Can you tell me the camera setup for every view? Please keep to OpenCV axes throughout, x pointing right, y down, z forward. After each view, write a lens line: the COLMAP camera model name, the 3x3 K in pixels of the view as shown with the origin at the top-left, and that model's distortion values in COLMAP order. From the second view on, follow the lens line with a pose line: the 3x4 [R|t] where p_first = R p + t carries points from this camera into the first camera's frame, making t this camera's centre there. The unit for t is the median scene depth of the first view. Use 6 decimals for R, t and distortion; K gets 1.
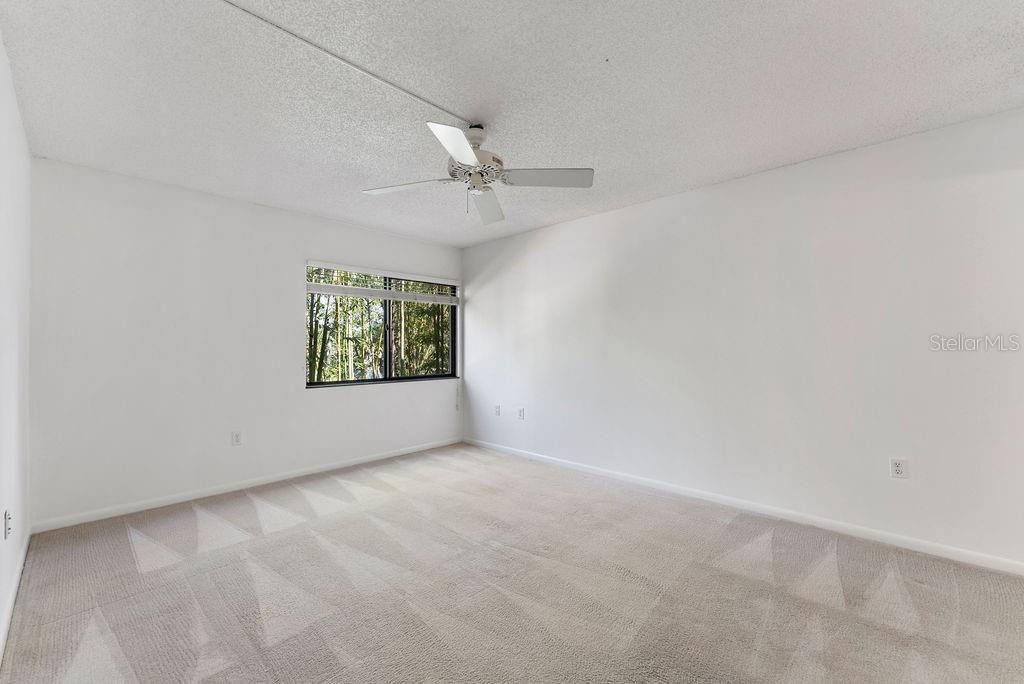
lens RADIAL K [[414.4, 0, 515.4], [0, 414.4, 346.4], [0, 0, 1]] dist [0.004097, -0.001356]
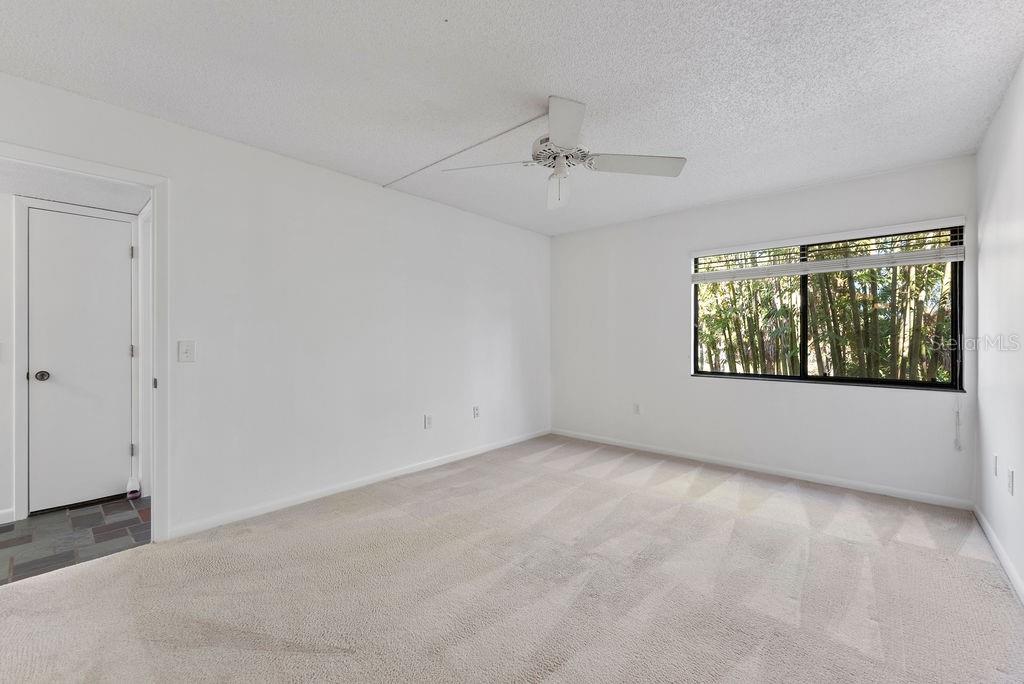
lens RADIAL K [[414.4, 0, 515.8], [0, 414.4, 338.3], [0, 0, 1]] dist [0.004097, -0.001356]
pose [[0.038939, 0.002610, -0.999238, 0.479410], [0.003803, 0.999989, 0.002760, 0.001085], [0.999234, -0.003907, 0.038928, 0.473778]]
